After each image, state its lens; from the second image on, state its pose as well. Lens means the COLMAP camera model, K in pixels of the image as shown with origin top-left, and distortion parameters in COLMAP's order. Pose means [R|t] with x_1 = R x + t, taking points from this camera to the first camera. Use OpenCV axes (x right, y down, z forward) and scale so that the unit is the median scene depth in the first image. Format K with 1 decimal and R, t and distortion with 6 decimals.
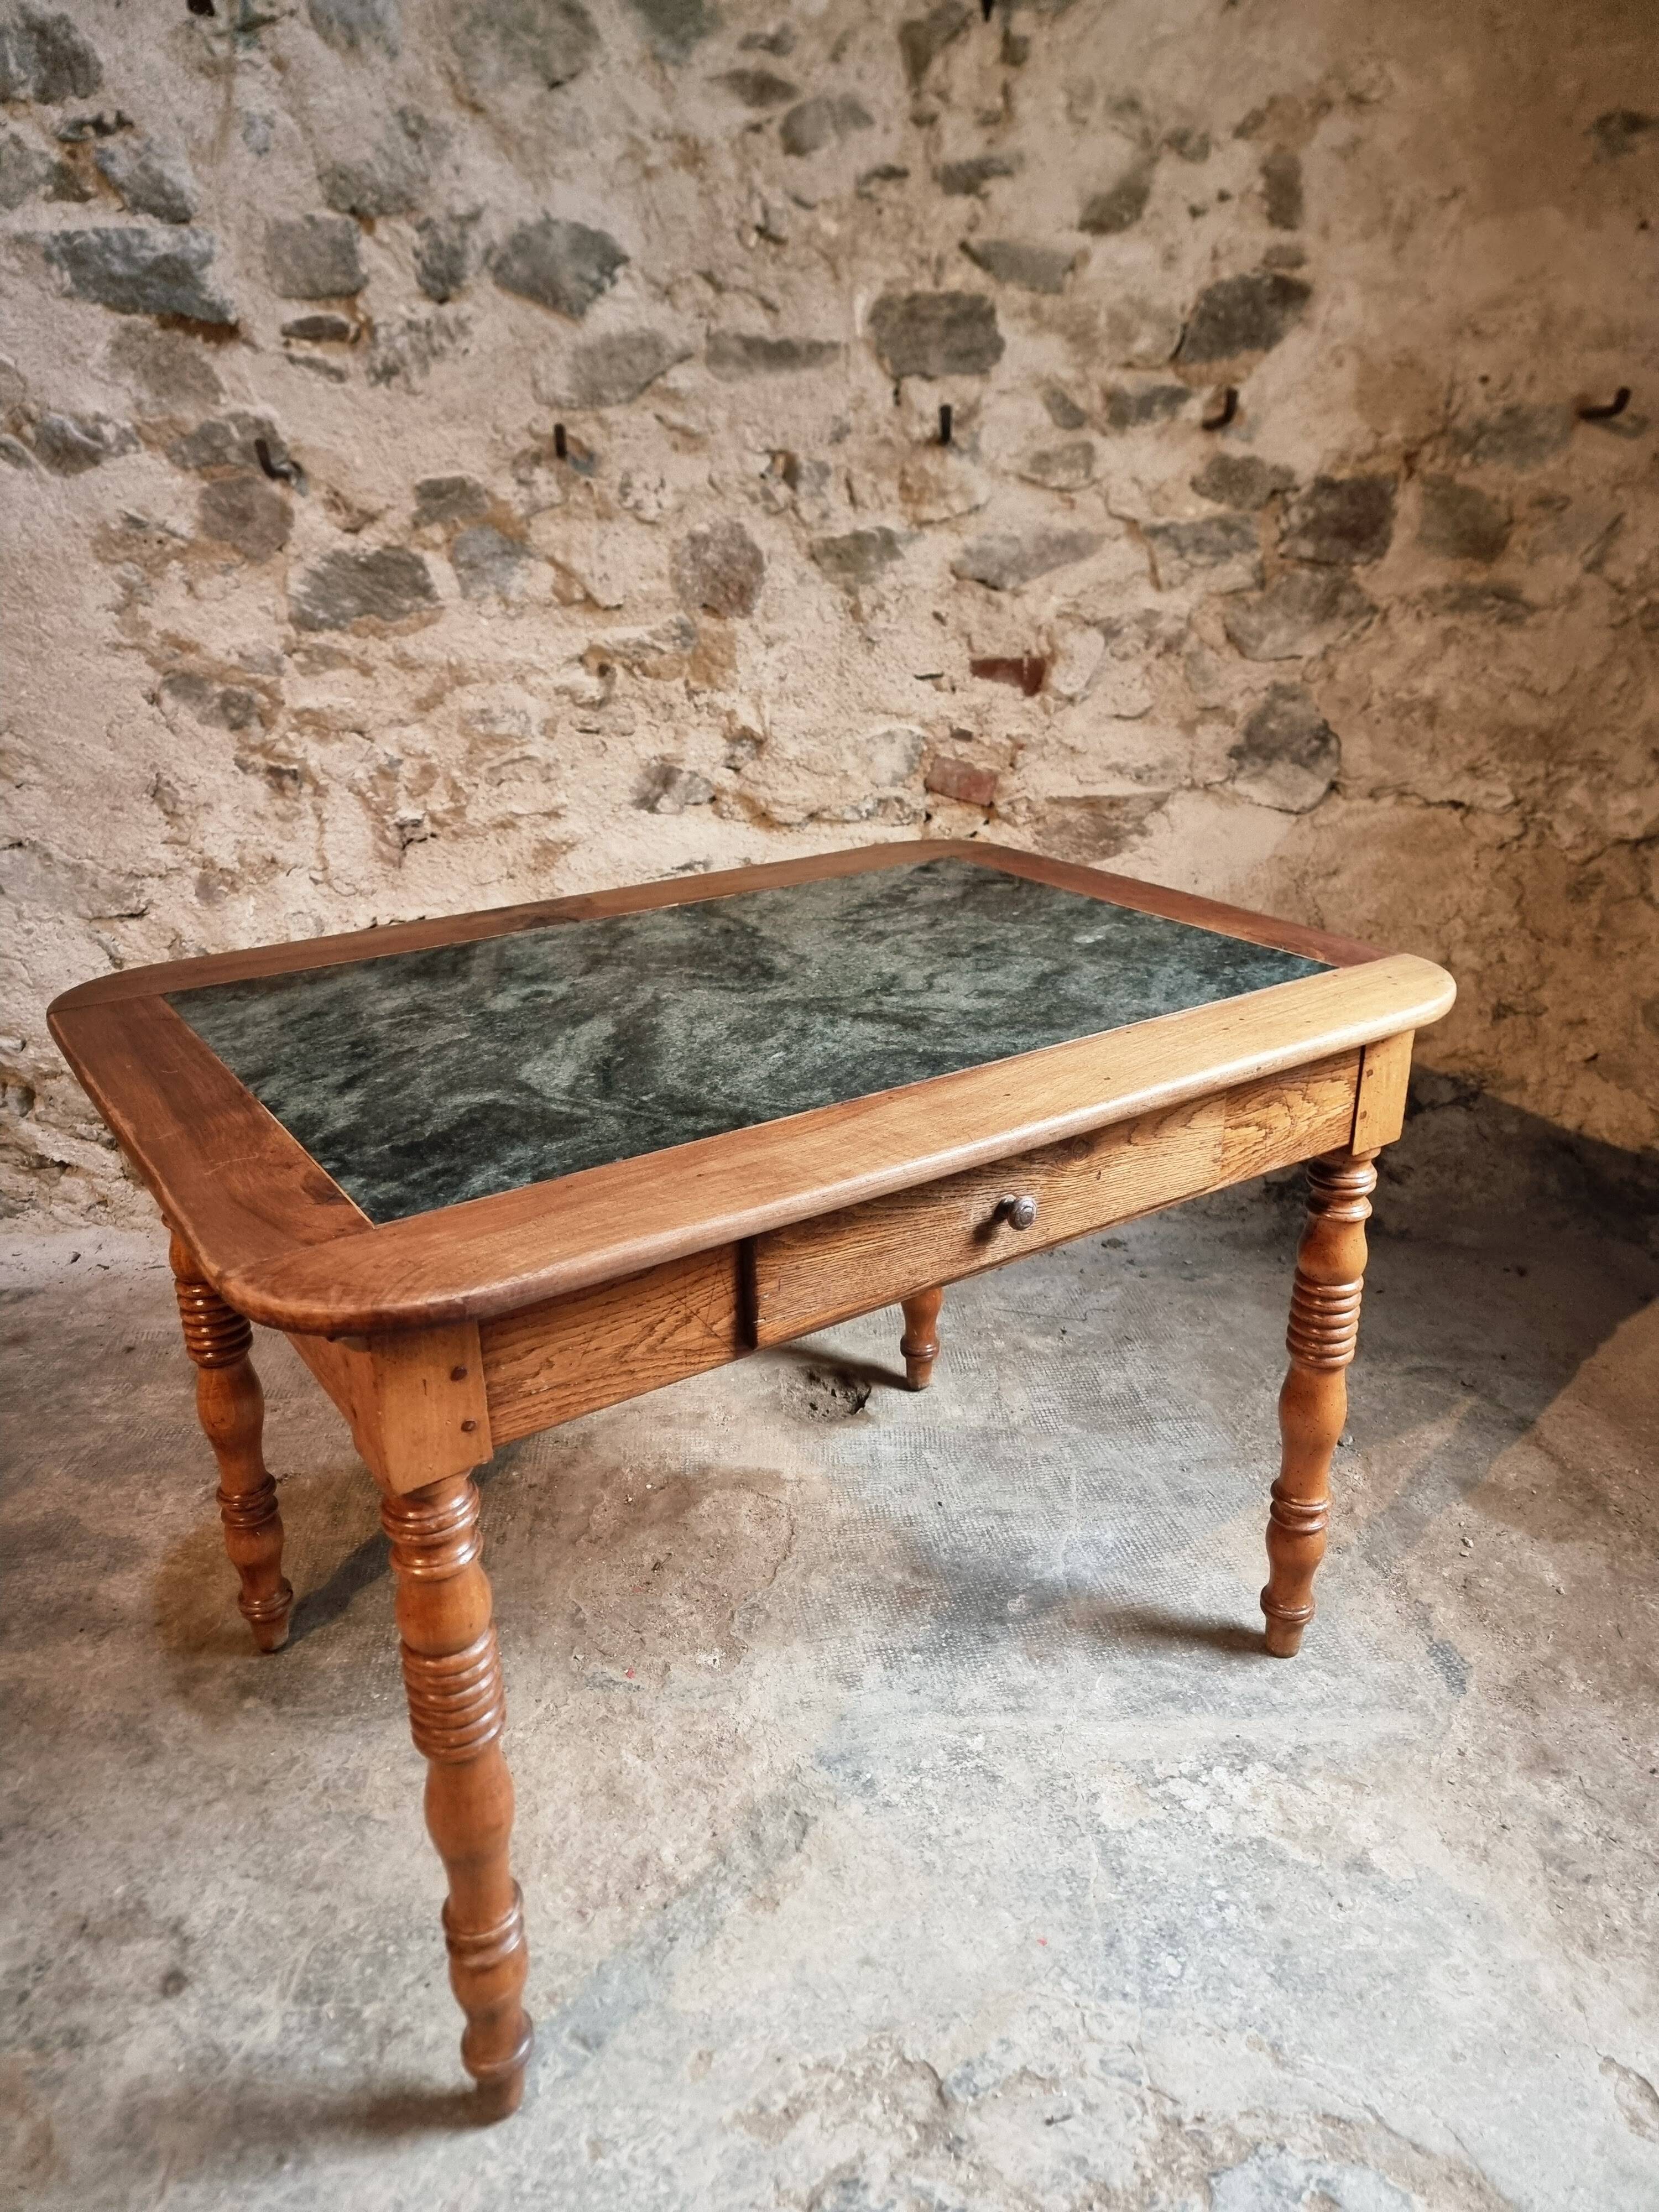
lens RADIAL K [[1536.4, 0, 809.8], [0, 1536.4, 1108.9], [0, 0, 1]] dist [0.065118, -0.067238]
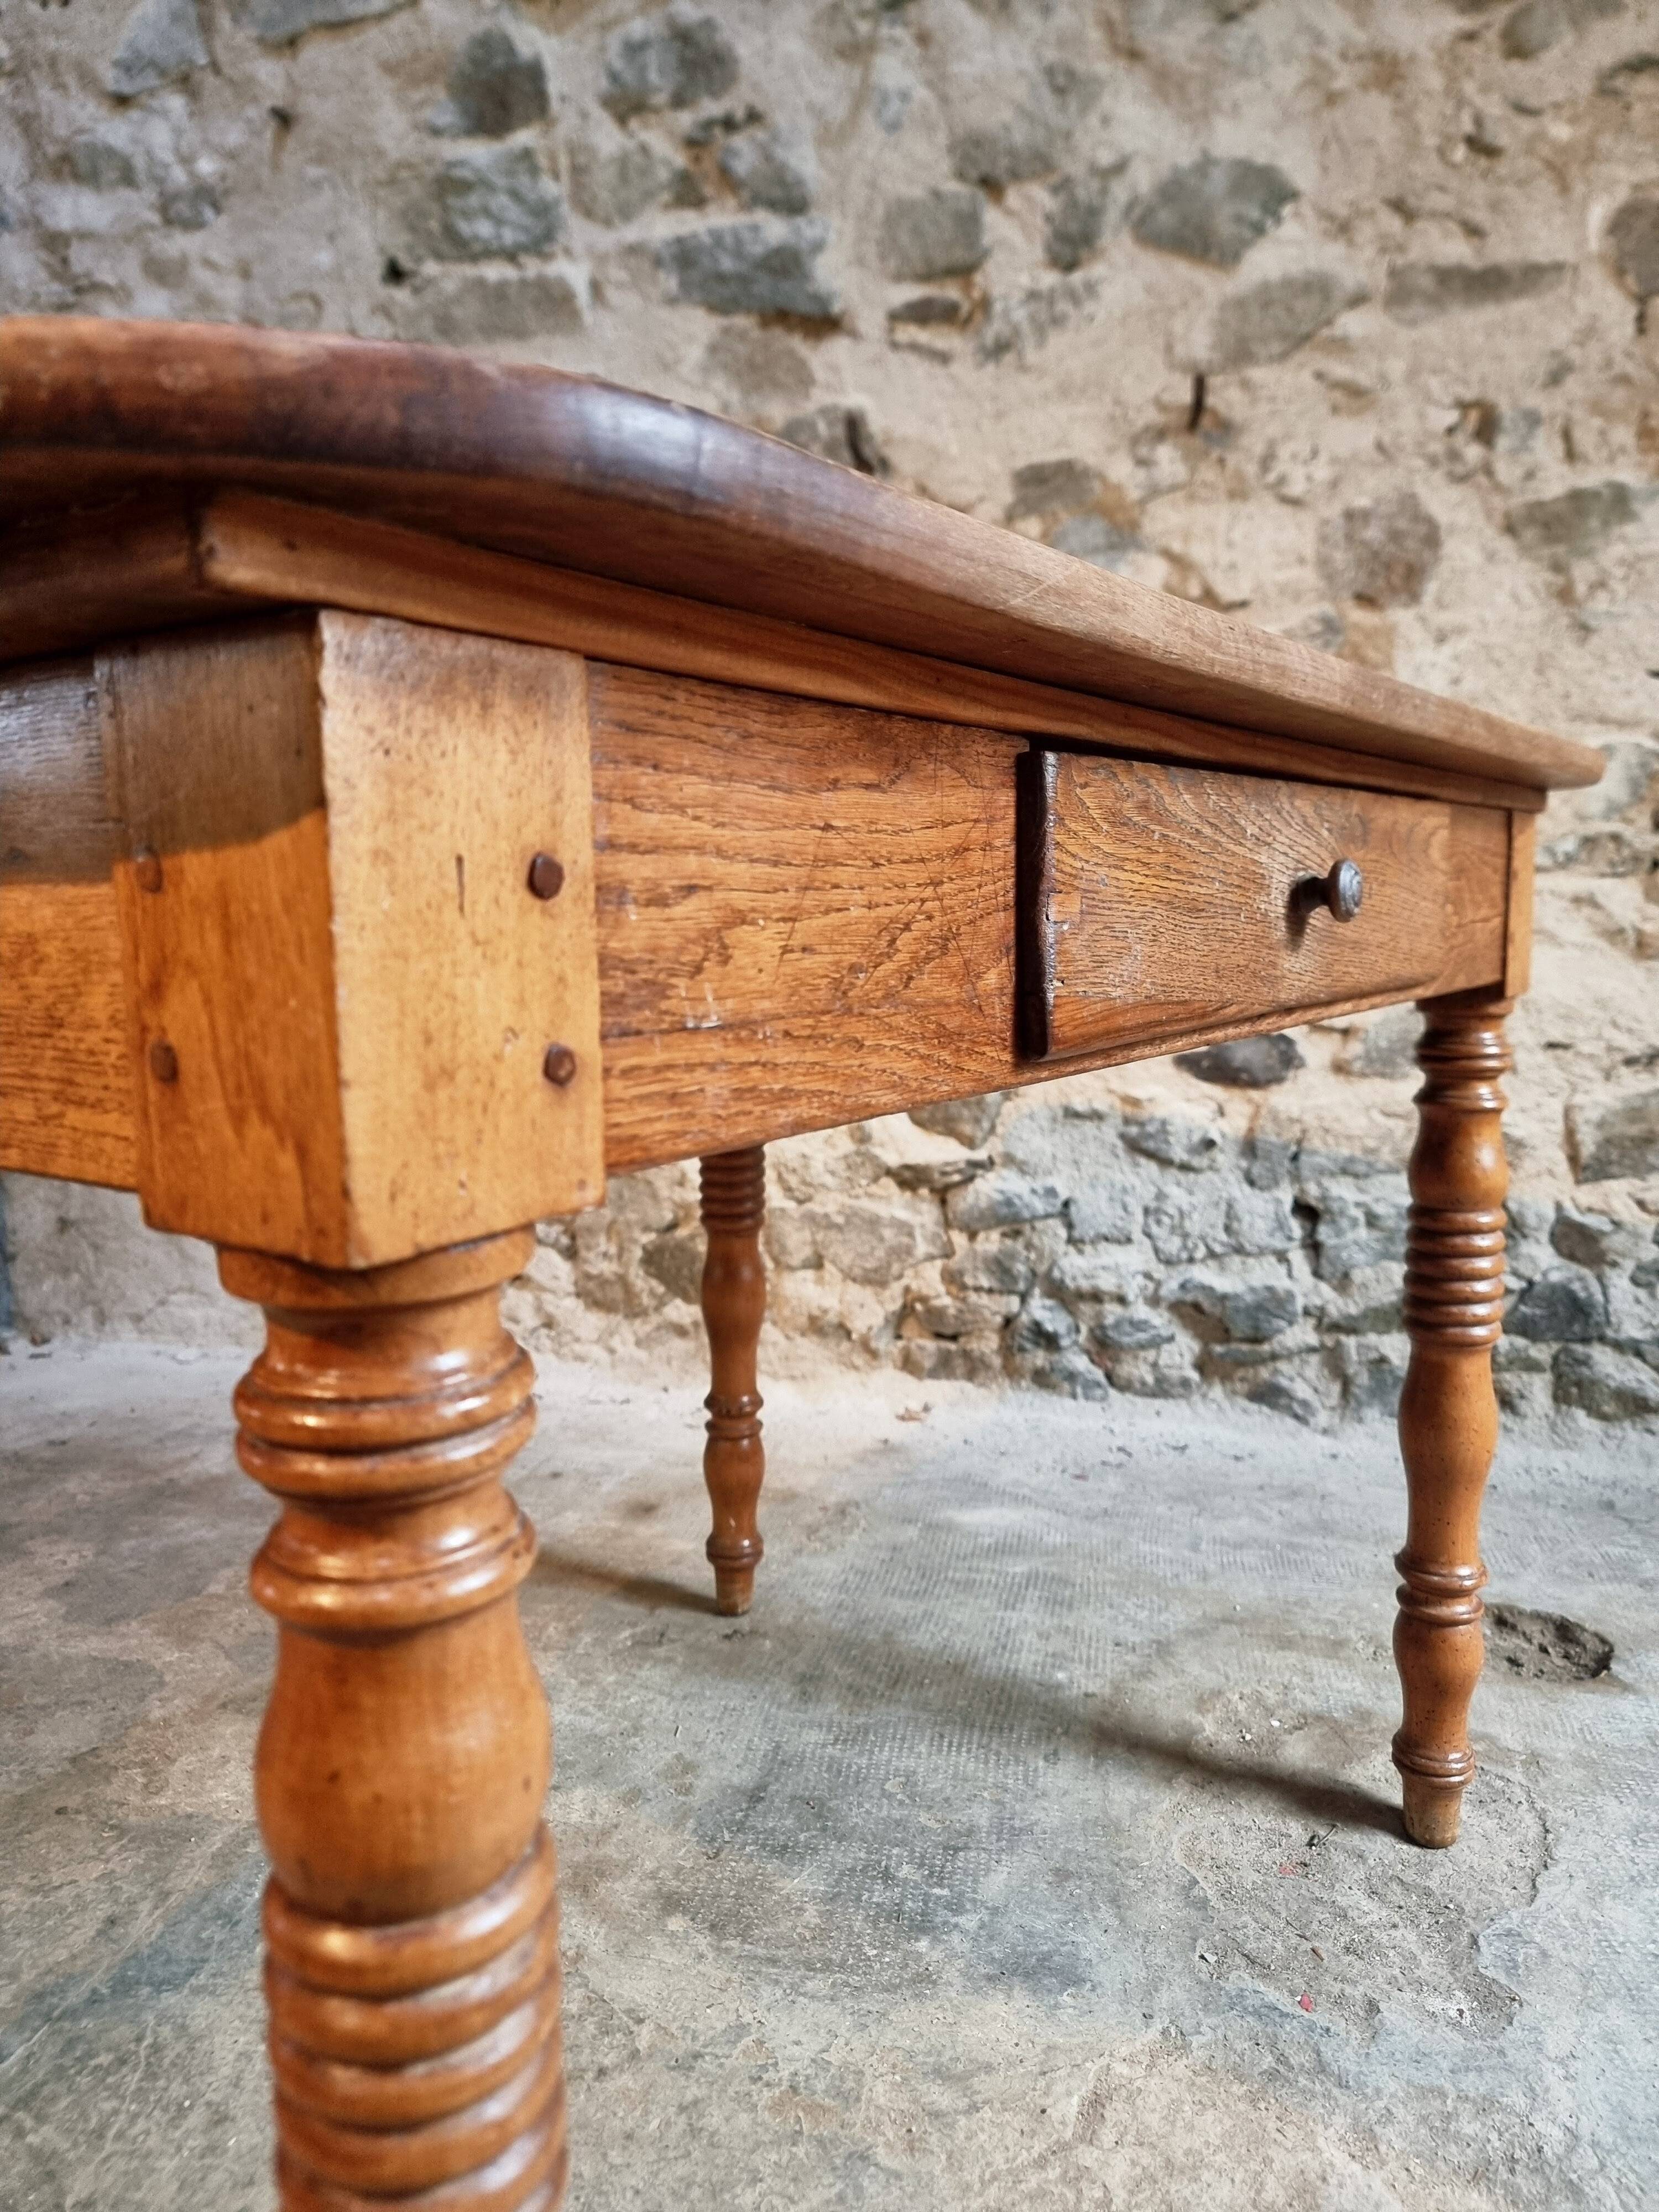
lens RADIAL K [[1536.4, 0, 819.0], [0, 1536.4, 1107.1], [0, 0, 1]] dist [0.065118, -0.067238]
pose [[0.963929, 0.047998, -0.261795, -0.116519], [-0.111755, 0.965688, -0.234429, 0.152771], [0.241560, 0.255230, 0.936219, 0.258150]]
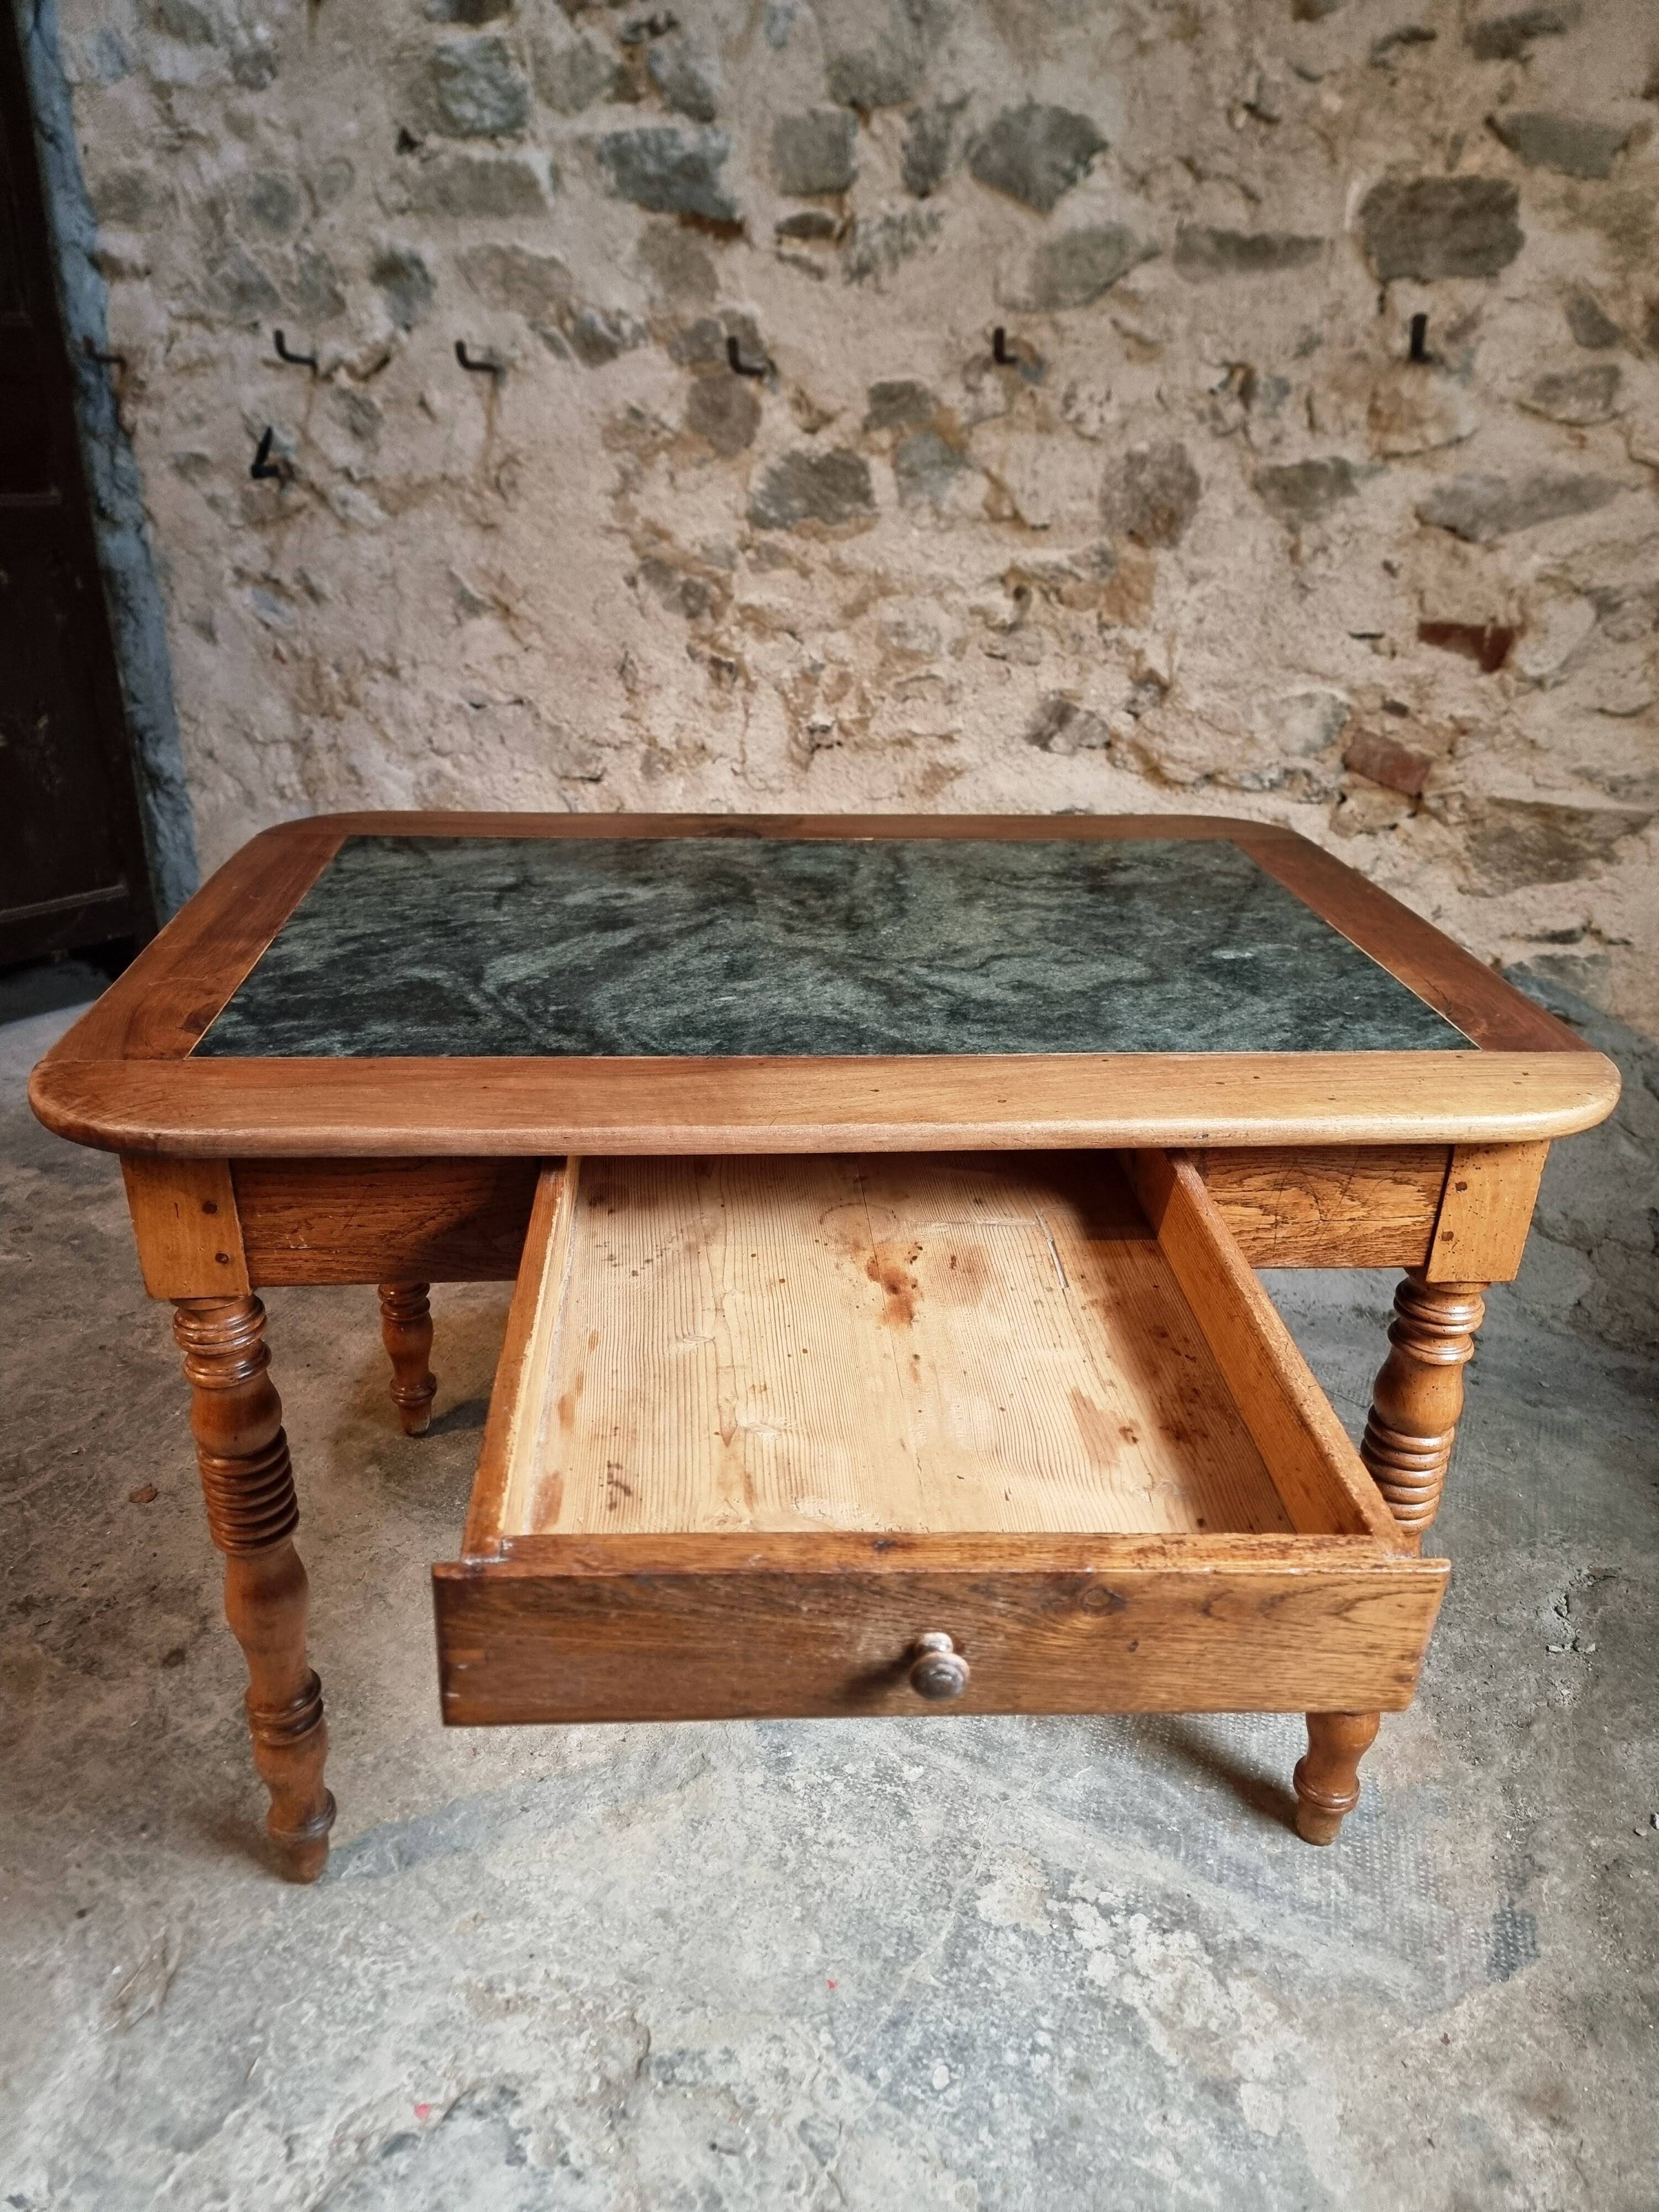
lens RADIAL K [[1536.4, 0, 809.2], [0, 1536.4, 1122.5], [0, 0, 1]] dist [0.065118, -0.067238]
pose [[0.870183, 0.245066, -0.427463, 0.254108], [-0.222346, 0.969492, 0.103185, -0.039141], [0.439709, 0.005255, 0.898125, 0.091280]]
